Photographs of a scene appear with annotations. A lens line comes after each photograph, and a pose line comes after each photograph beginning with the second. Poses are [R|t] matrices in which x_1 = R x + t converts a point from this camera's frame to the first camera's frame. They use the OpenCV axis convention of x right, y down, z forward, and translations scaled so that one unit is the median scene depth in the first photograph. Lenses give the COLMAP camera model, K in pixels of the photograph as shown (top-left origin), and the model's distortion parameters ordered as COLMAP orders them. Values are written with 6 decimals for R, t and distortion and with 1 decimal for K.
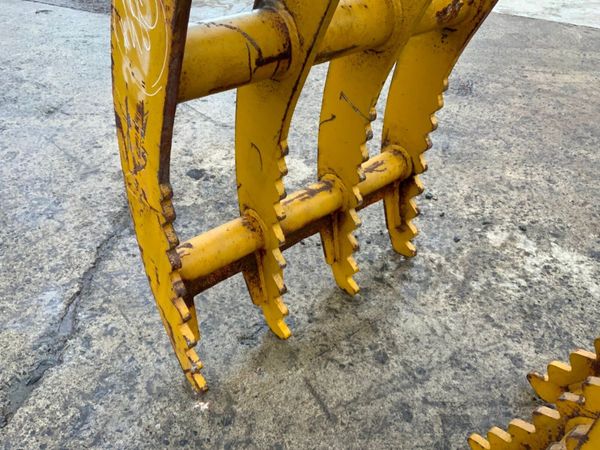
lens RADIAL K [[497.5, 0, 300.4], [0, 497.5, 224.1], [0, 0, 1]] dist [0.078129, -0.147989]
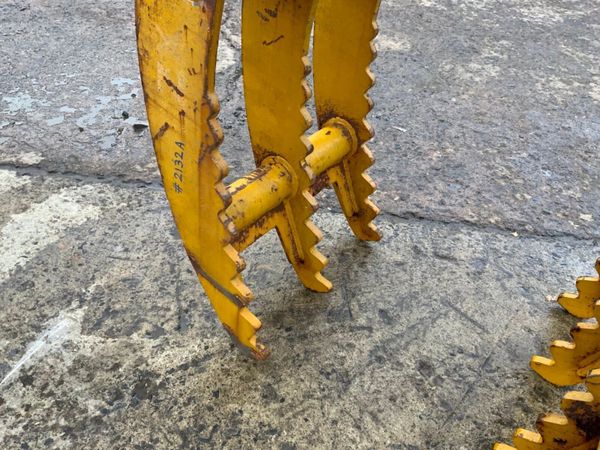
lens RADIAL K [[497.5, 0, 302.2], [0, 497.5, 222.1], [0, 0, 1]] dist [0.078129, -0.147989]
pose [[-0.960918, 0.027374, -0.275476, 0.586702], [-0.265778, 0.187170, 0.945690, -0.534393], [0.077448, 0.981946, -0.172580, 0.867378]]
